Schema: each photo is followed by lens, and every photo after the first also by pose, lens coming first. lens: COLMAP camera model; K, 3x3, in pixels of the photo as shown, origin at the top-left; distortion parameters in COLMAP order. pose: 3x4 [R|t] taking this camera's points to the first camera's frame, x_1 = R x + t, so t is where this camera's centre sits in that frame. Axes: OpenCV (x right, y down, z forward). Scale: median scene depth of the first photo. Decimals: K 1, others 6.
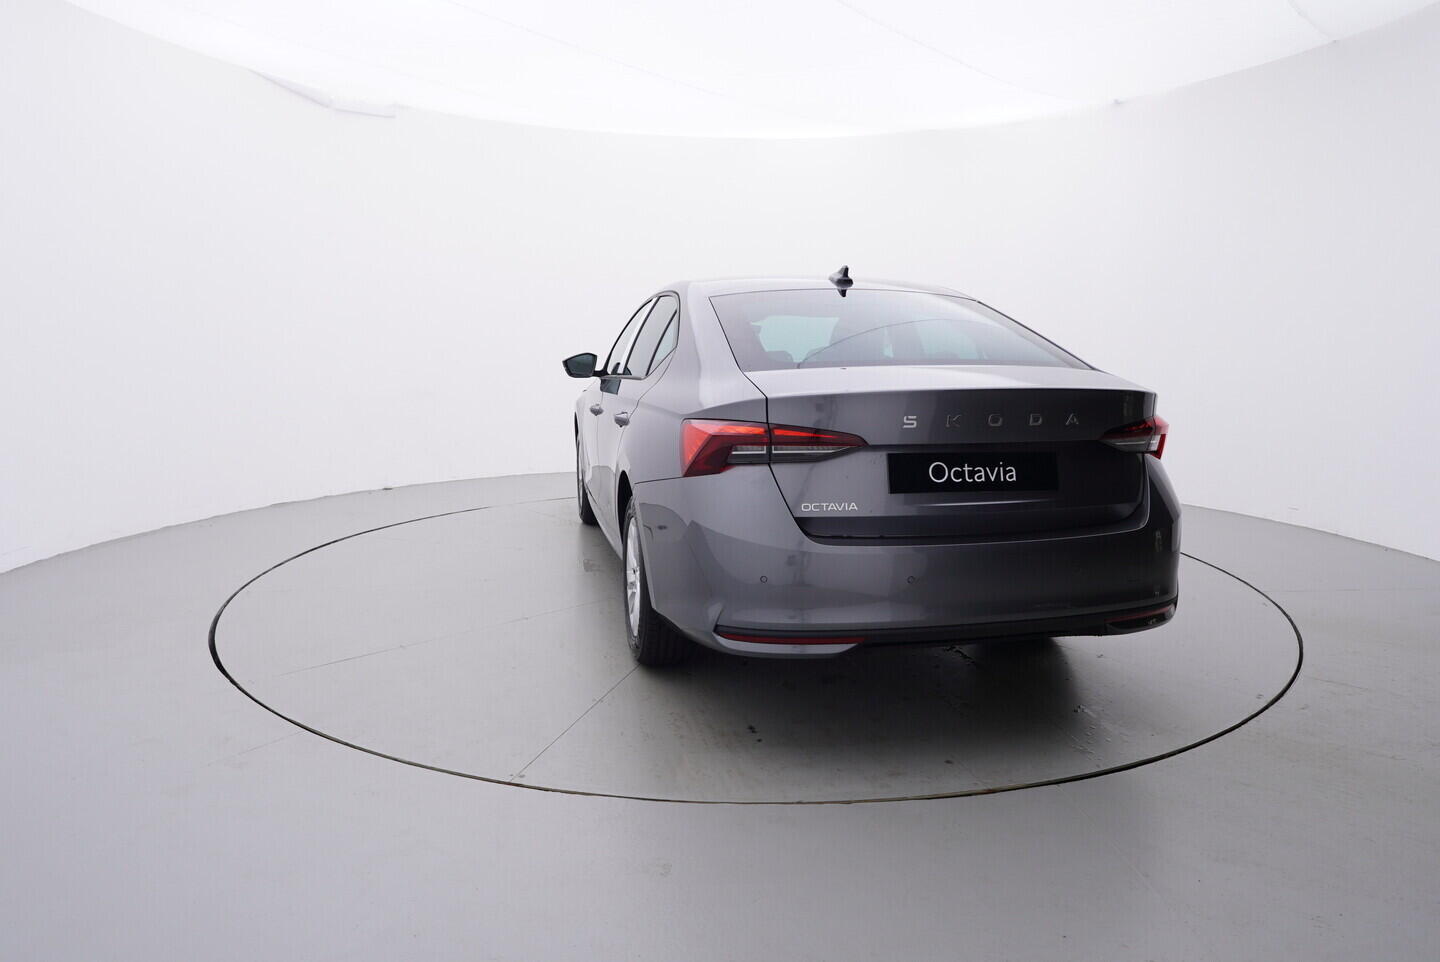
lens RADIAL K [[896.4, 0, 720.6], [0, 896.4, 478.4], [0, 0, 1]] dist [0.000189, 0.000708]
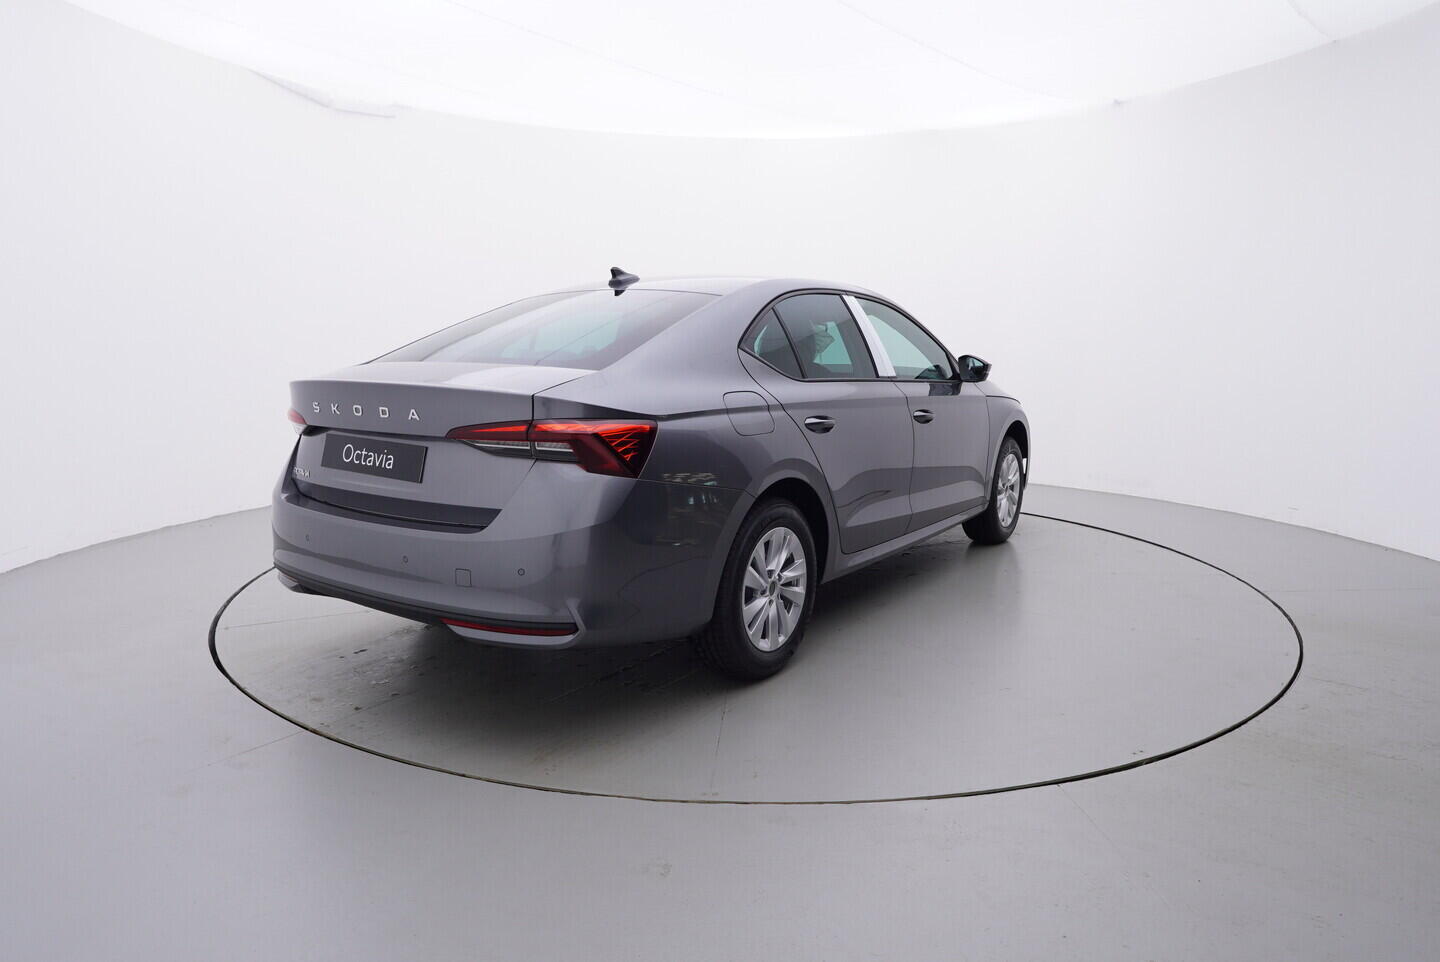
lens RADIAL K [[895.8, 0, 718.6], [0, 895.8, 483.3], [0, 0, 1]] dist [0.002106, -0.000204]
pose [[1.000000, 0.000007, -0.000584, 0.297834], [-0.000004, 0.999989, 0.004708, 0.006637], [0.000584, -0.004708, 0.999989, -0.023320]]
